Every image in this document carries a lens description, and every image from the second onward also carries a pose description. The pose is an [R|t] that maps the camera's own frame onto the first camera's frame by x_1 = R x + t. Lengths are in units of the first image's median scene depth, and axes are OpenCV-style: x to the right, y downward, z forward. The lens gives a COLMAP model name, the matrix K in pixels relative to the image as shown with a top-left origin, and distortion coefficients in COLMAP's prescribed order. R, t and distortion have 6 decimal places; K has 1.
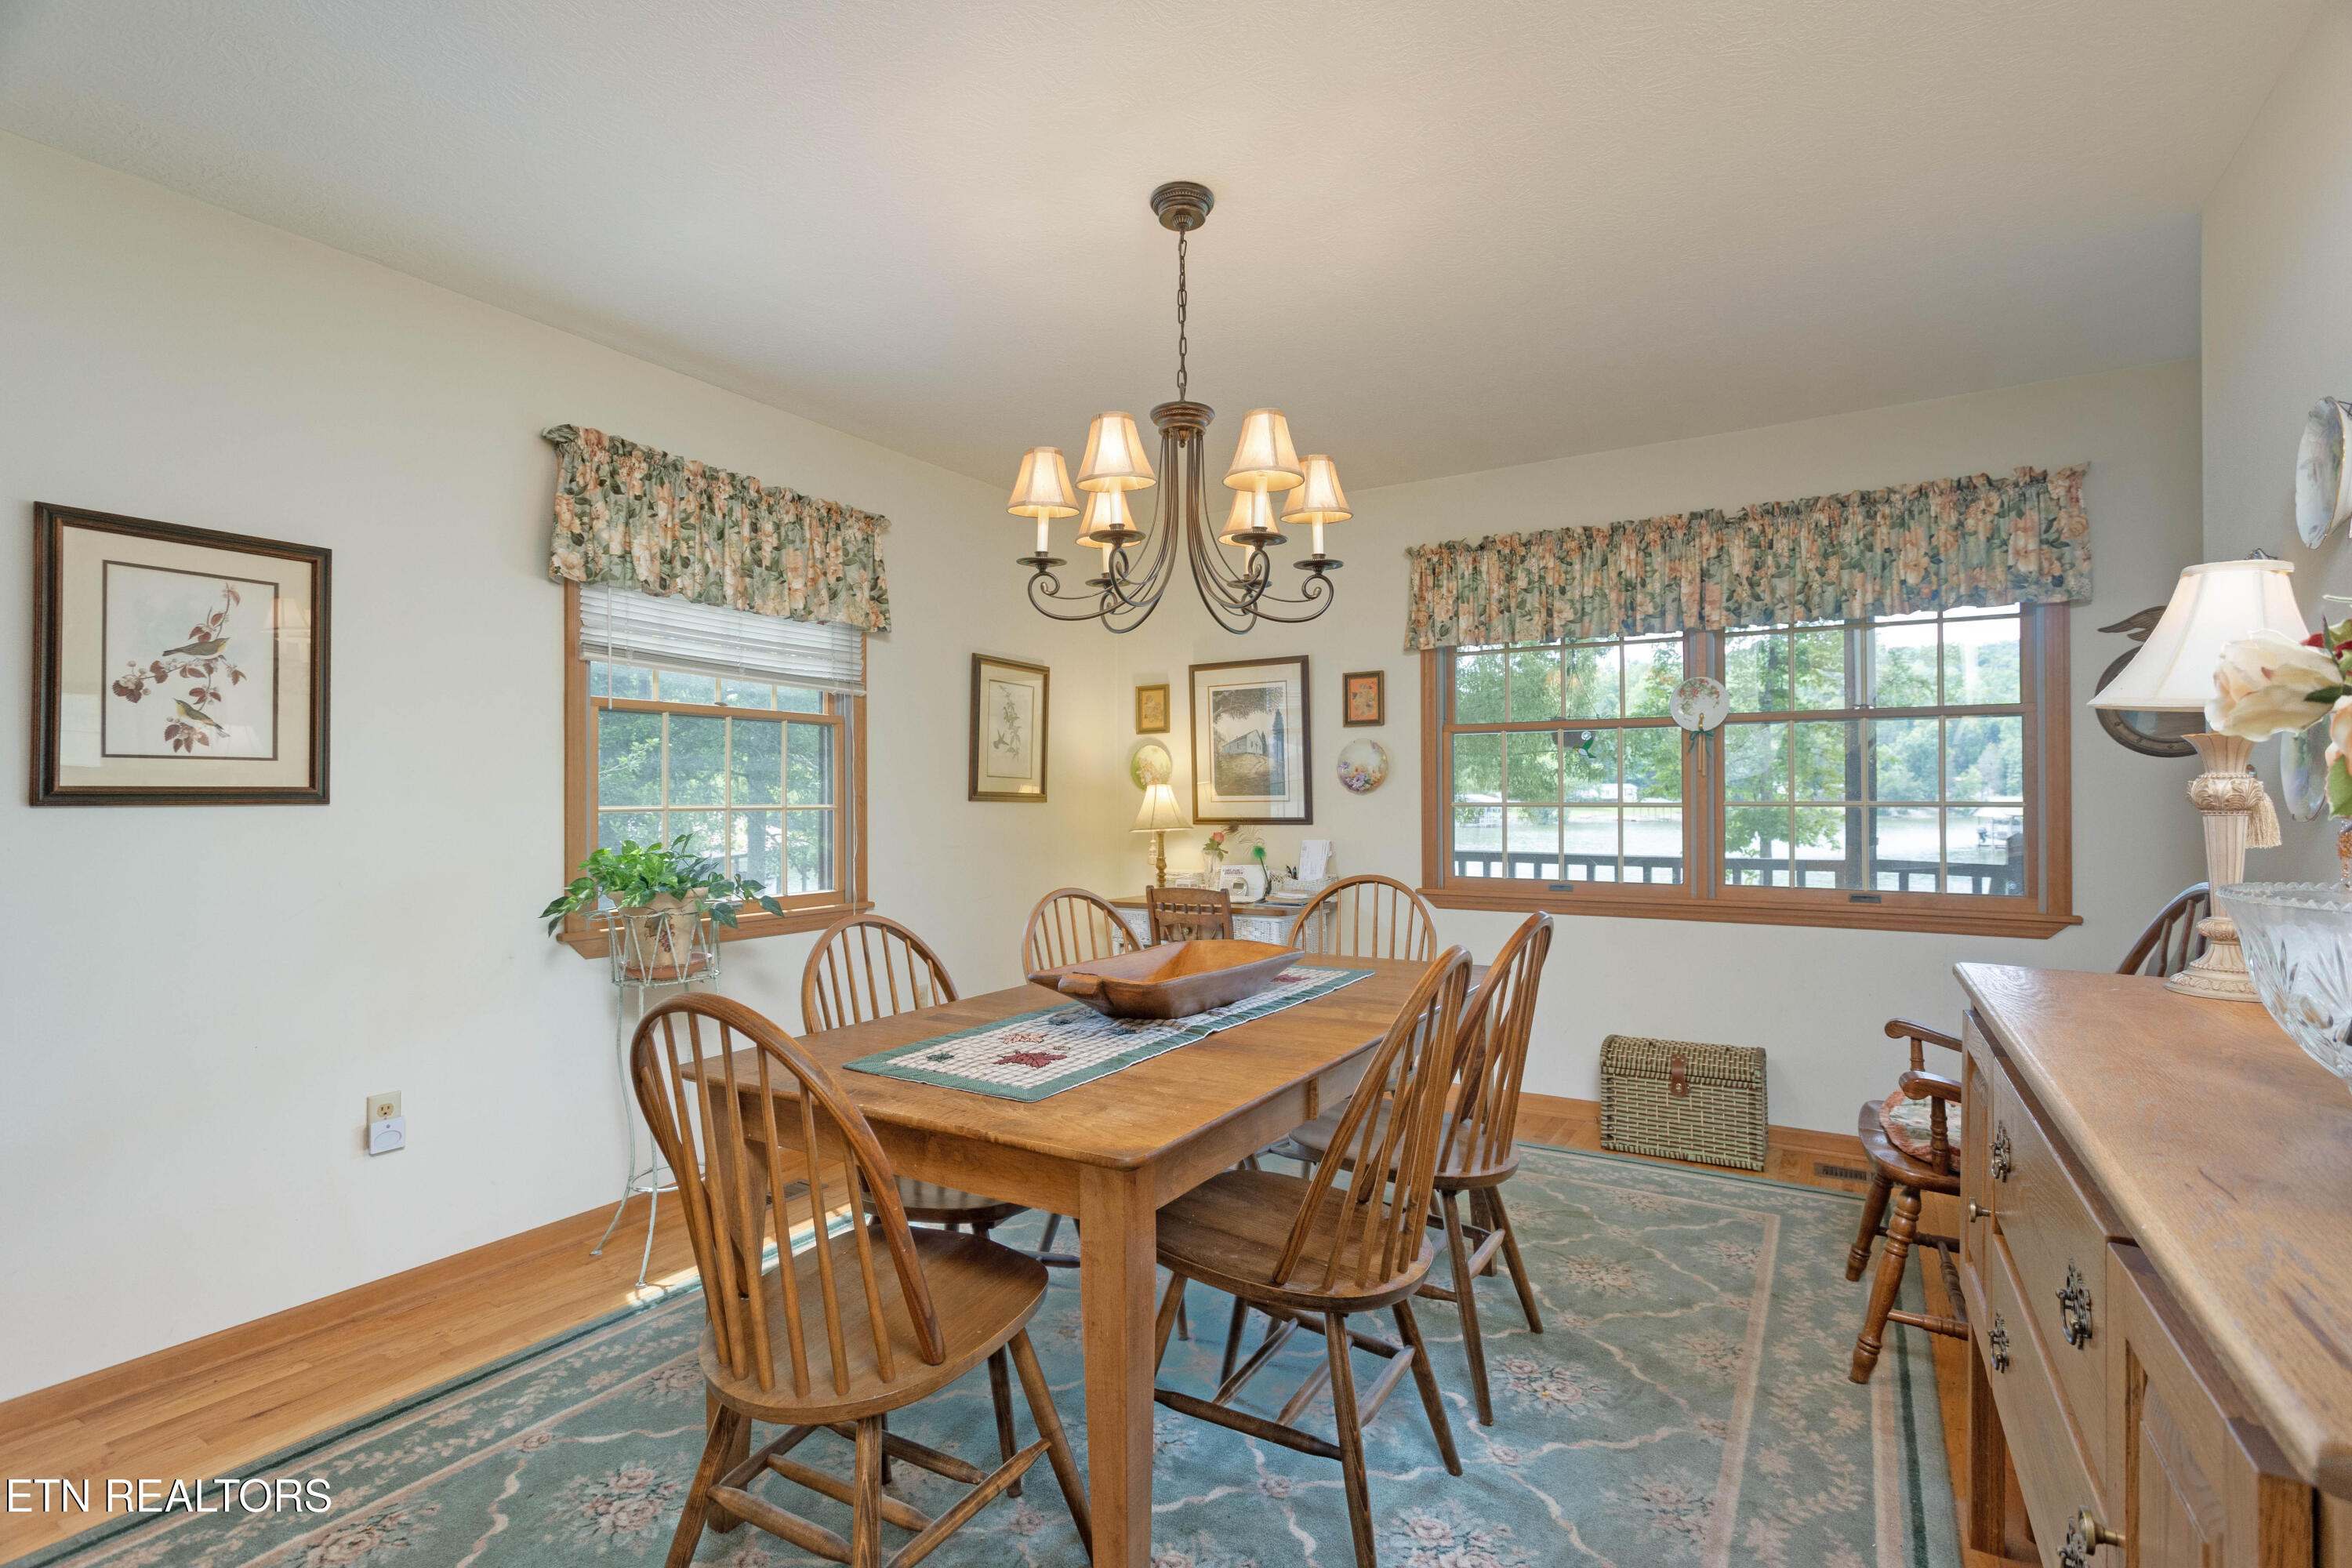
lens RADIAL K [[1118.9, 0, 1176.1], [0, 1118.9, 786.8], [0, 0, 1]] dist [0.009933, 0.001015]
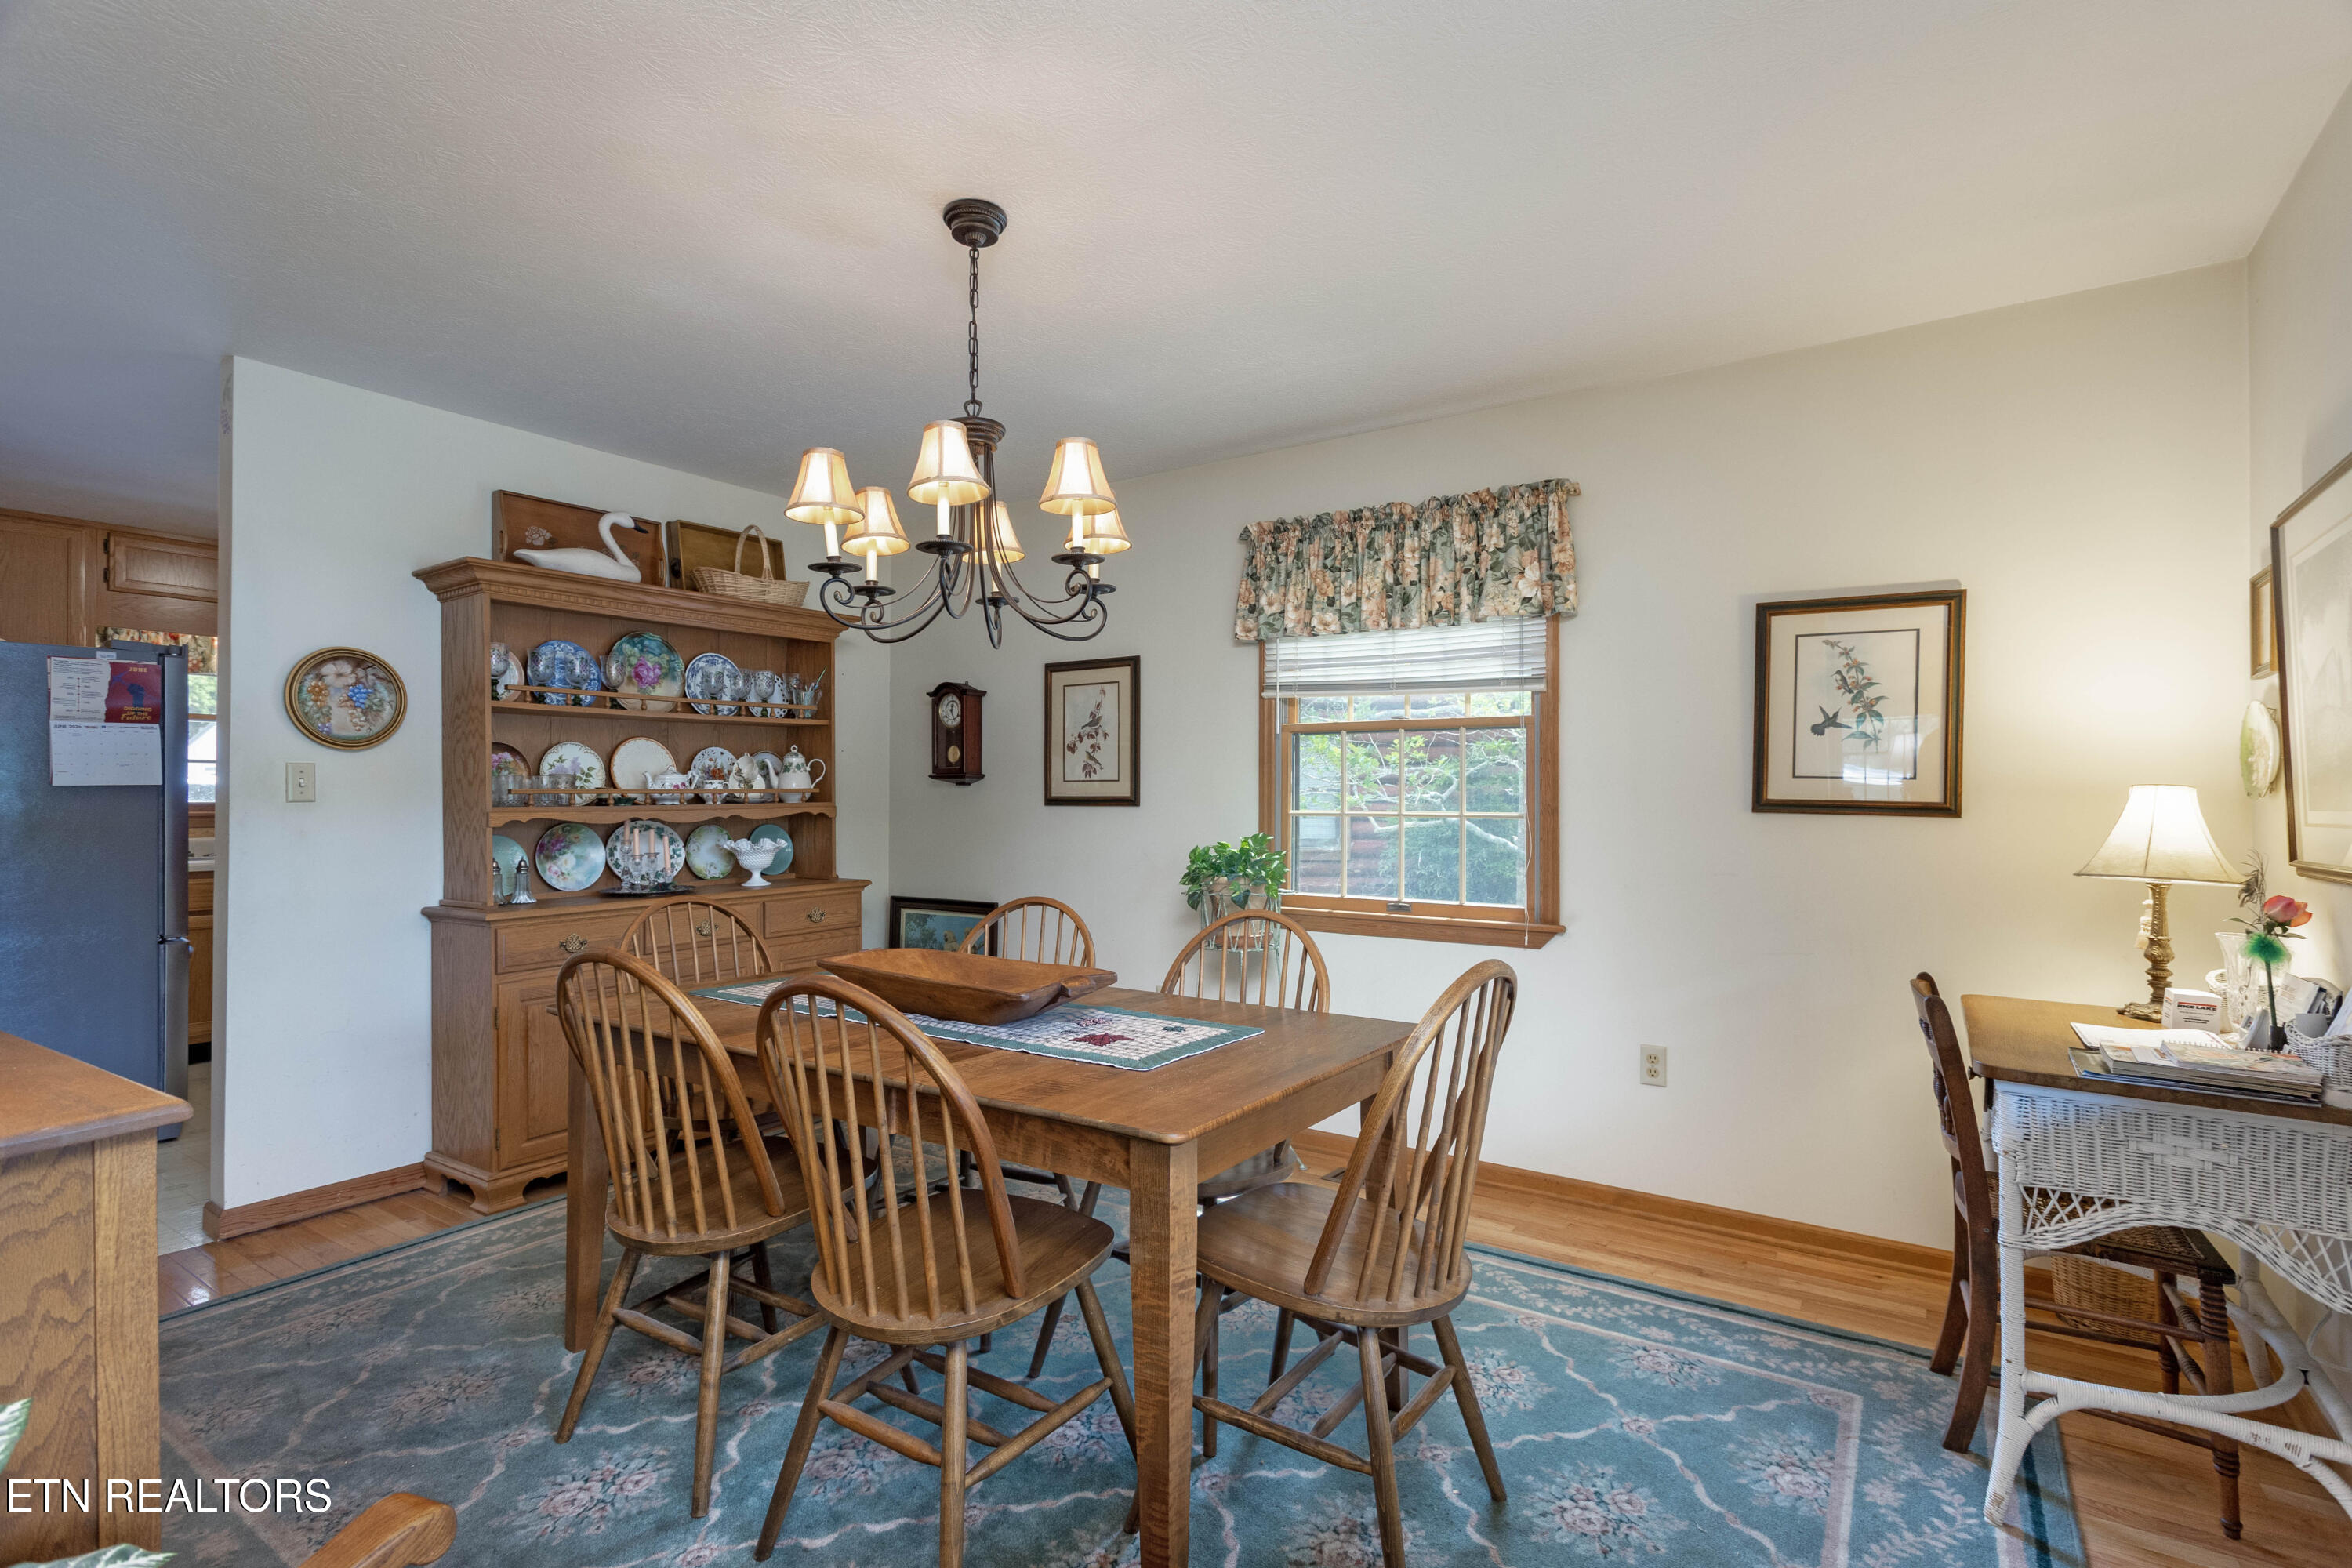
lens RADIAL K [[1118.9, 0, 1177.1], [0, 1118.9, 792.8], [0, 0, 1]] dist [0.009933, 0.001015]
pose [[-0.054249, -0.010558, -0.998472, 0.706988], [-0.000325, 0.999944, -0.010556, 0.009638], [0.998527, -0.000248, -0.054250, 0.879973]]
